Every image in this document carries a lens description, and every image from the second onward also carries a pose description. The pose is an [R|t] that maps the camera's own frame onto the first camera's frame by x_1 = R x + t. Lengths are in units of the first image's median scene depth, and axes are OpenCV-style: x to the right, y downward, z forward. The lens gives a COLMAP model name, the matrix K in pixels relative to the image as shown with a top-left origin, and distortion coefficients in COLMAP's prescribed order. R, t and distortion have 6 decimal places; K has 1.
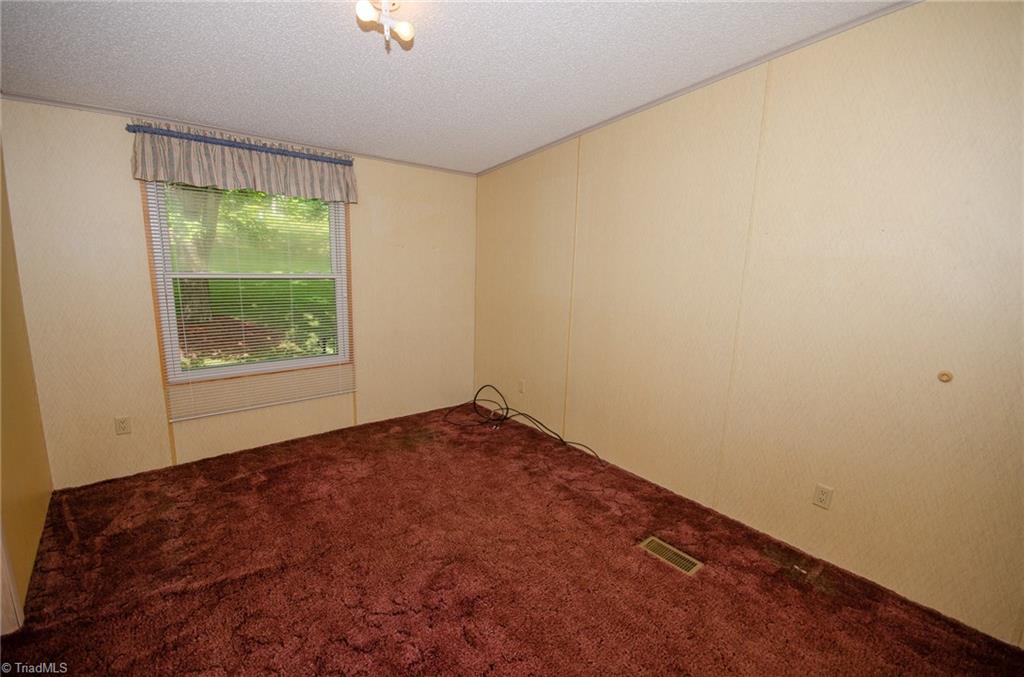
lens RADIAL K [[456.2, 0, 516.3], [0, 456.2, 337.5], [0, 0, 1]] dist [0.000581, -0.002776]
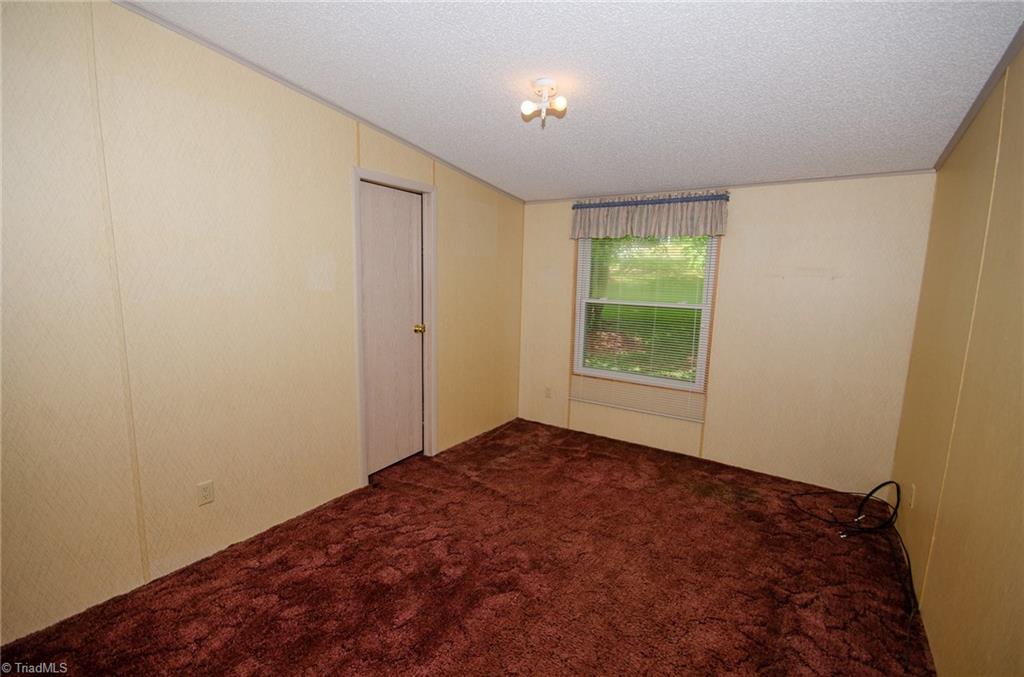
lens RADIAL K [[456.2, 0, 514.4], [0, 456.2, 341.3], [0, 0, 1]] dist [0.000581, -0.002776]
pose [[0.267044, 0.107696, -0.957648, 0.584013], [-0.178783, 0.982022, 0.060582, -0.054906], [0.946955, 0.155033, 0.281497, 0.378668]]
